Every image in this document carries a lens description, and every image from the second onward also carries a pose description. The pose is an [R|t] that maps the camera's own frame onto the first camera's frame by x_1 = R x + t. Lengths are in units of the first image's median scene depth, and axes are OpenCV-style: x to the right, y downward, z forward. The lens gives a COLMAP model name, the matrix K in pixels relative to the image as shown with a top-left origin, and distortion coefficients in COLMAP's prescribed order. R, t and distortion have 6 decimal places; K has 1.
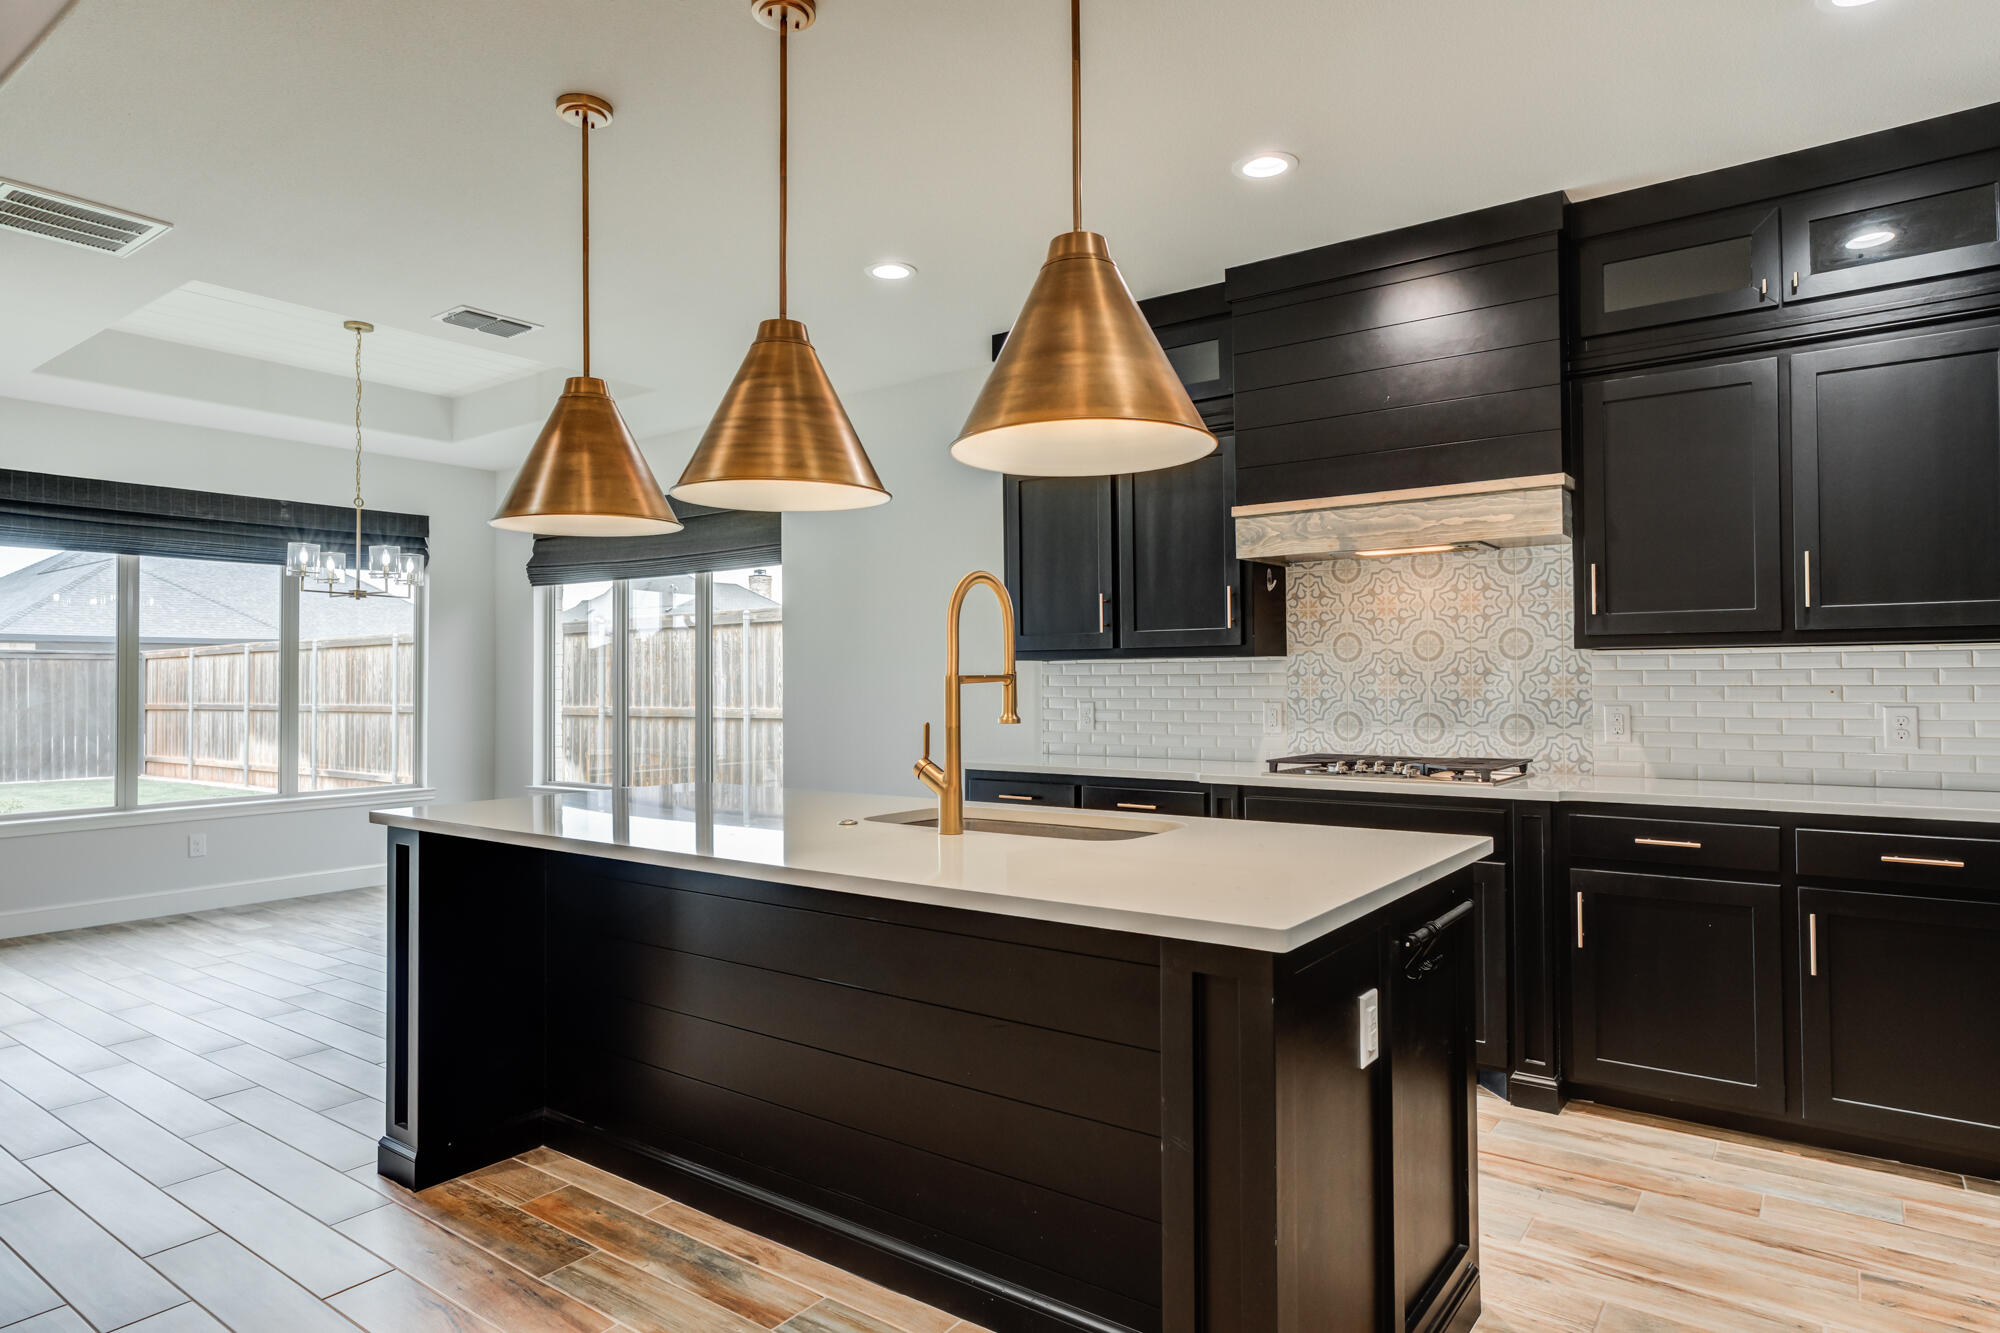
lens RADIAL K [[1173.2, 0, 987.7], [0, 1173.2, 653.4], [0, 0, 1]] dist [-0.002980, 0.009953]
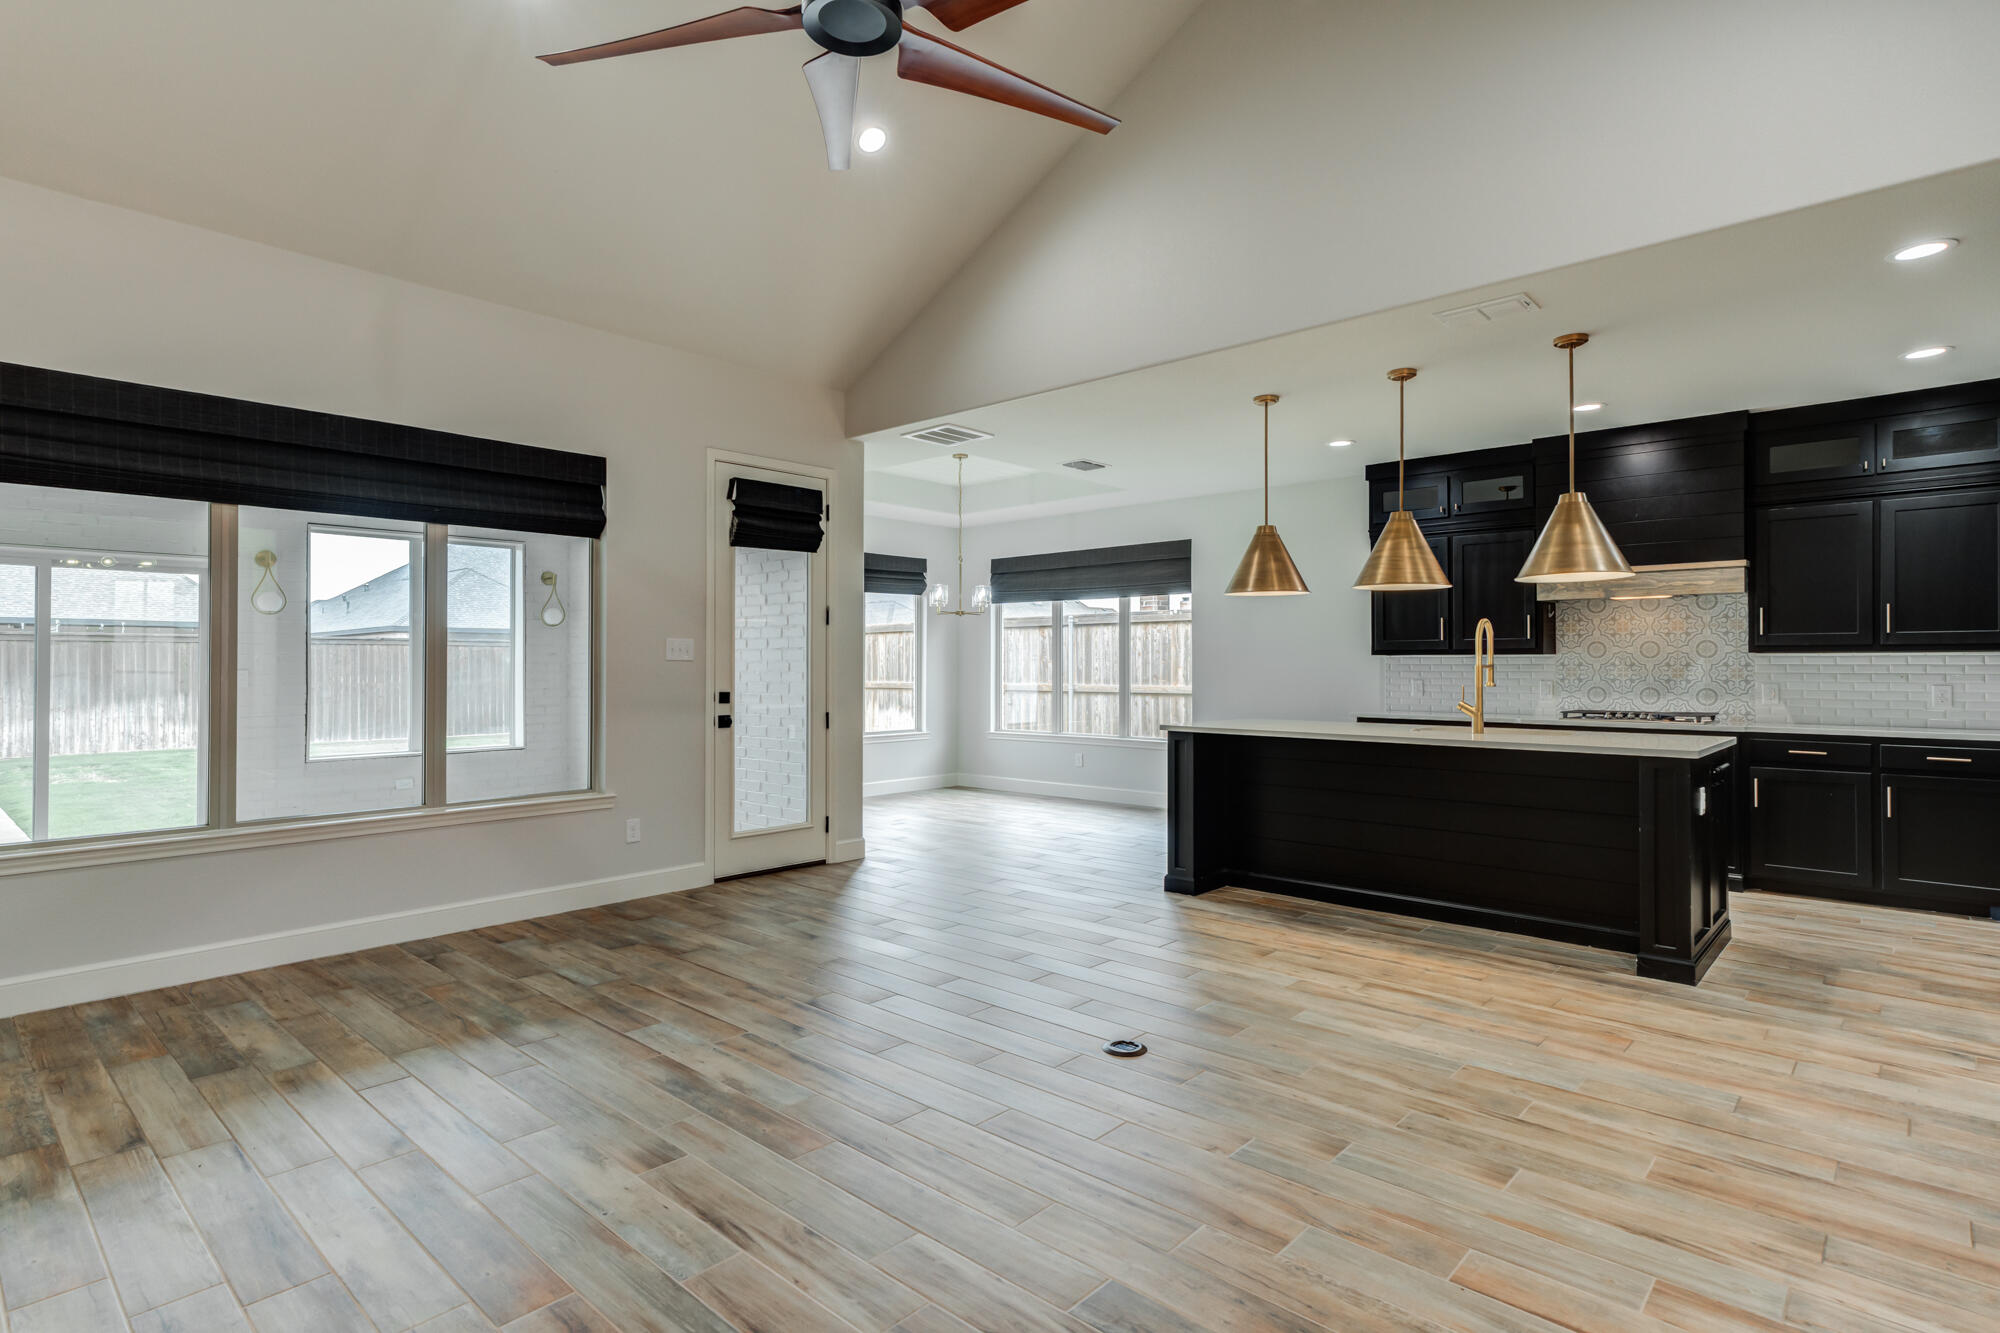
lens RADIAL K [[1027.7, 0, 998.5], [0, 1027.7, 653.5], [0, 0, 1]] dist [0.022628, 0.004385]
pose [[0.995715, 0.006207, -0.092267, -0.475580], [-0.005115, 0.999914, 0.012073, -0.014707], [0.092335, -0.011550, 0.995661, -0.673897]]
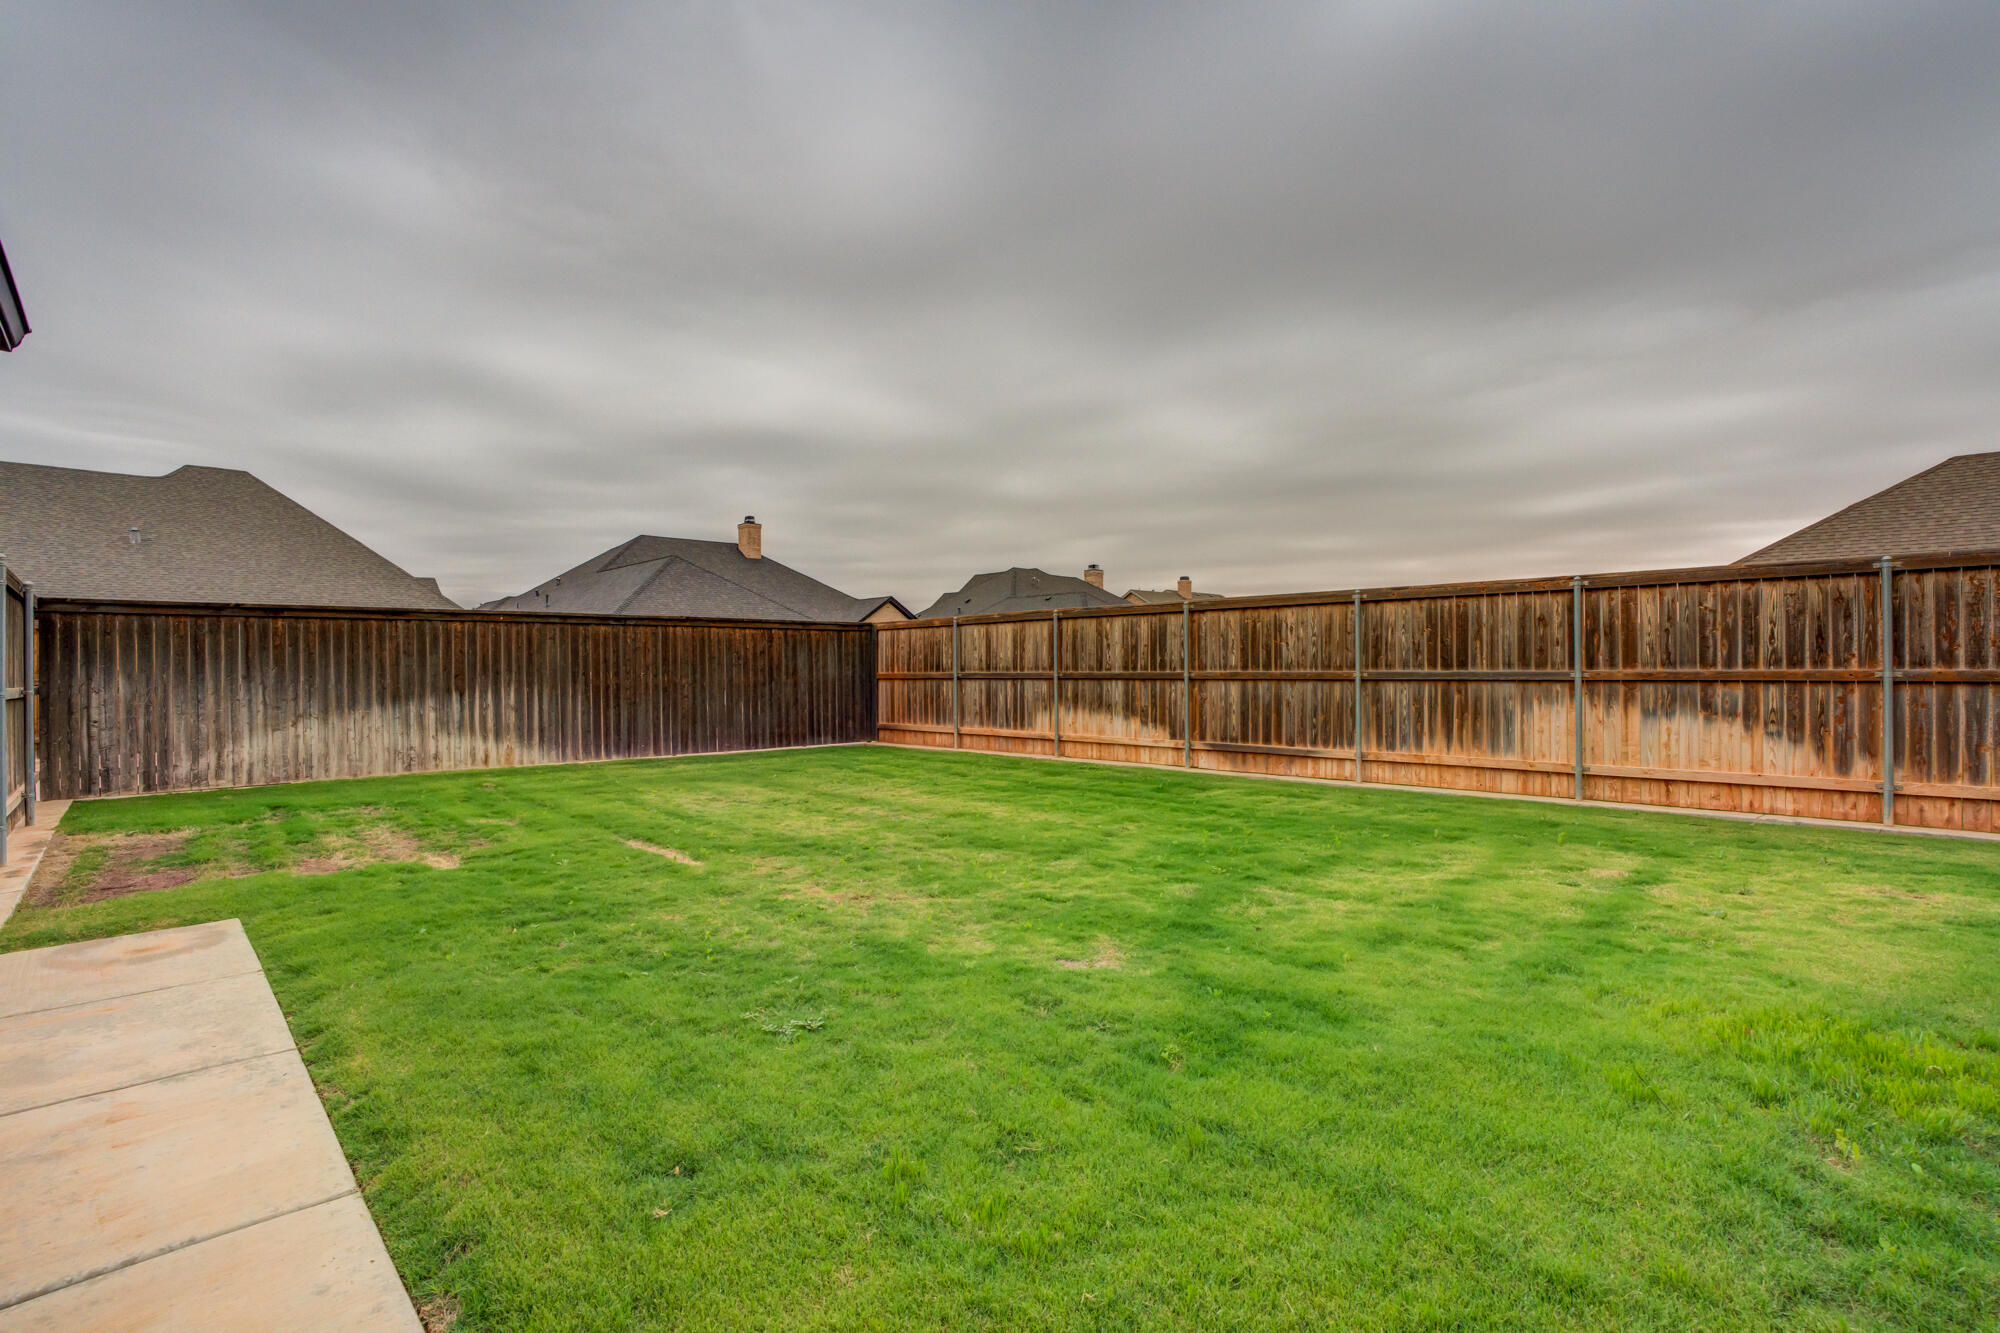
lens RADIAL K [[907.0, 0, 966.3], [0, 907.0, 666.5], [0, 0, 1]] dist [-0.029745, 0.003846]
pose [[0.990425, 0.003994, -0.137996, -2.519572], [-0.001184, 0.999790, 0.020441, 0.095127], [0.138049, -0.020082, 0.990222, 1.006825]]
